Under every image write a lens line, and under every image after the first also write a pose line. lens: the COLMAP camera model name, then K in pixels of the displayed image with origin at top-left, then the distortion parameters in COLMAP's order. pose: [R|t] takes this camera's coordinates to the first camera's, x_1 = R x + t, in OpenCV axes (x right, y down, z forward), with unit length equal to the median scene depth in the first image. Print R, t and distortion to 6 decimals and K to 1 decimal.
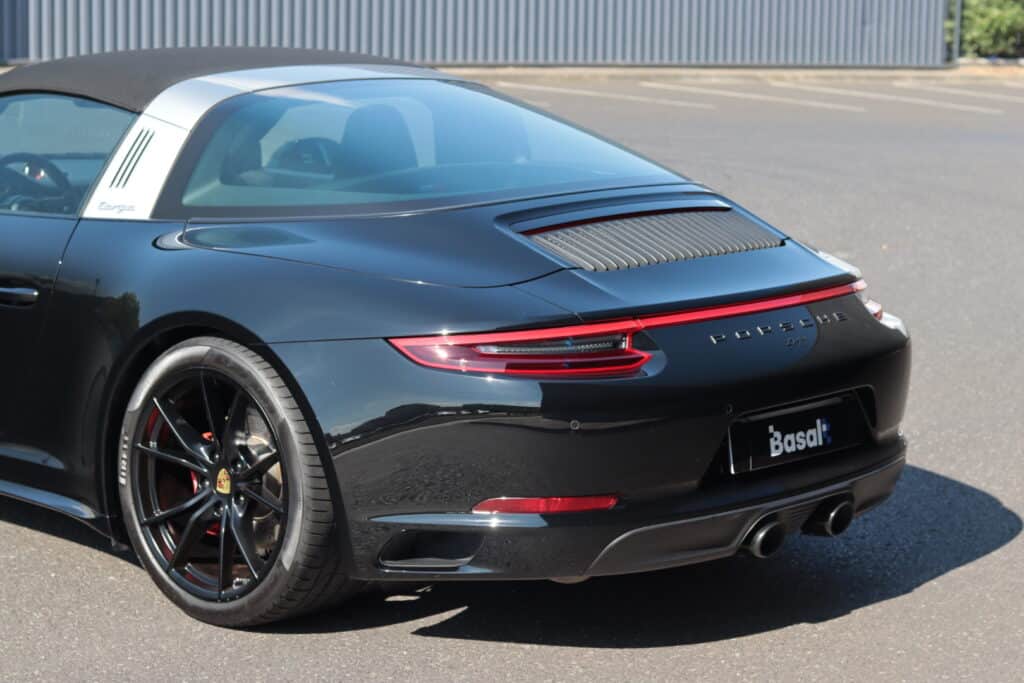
lens RADIAL K [[2126.5, 0, 512.0], [0, 2126.5, 341.5], [0, 0, 1]] dist [-0.068591, 0.099825]
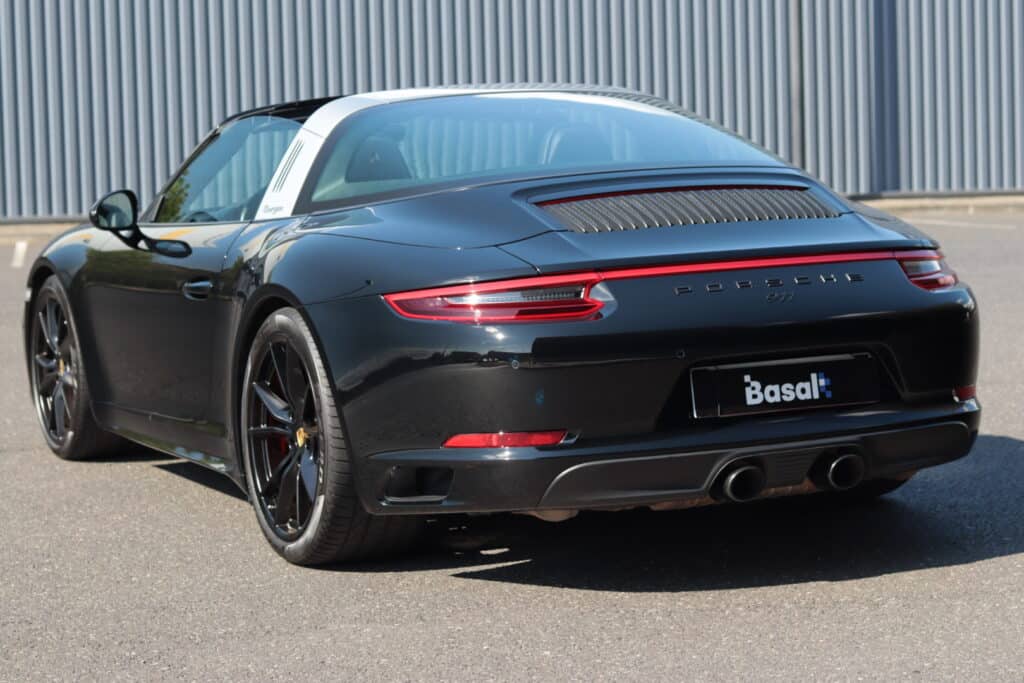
lens RADIAL K [[2126.5, 0, 512.0], [0, 2126.5, 341.5], [0, 0, 1]] dist [-0.068591, 0.099825]
pose [[0.922033, -0.016526, -0.386759, 0.413504], [-0.008574, 0.997971, -0.063084, 0.088577], [0.387017, 0.061481, 0.920021, -0.008956]]
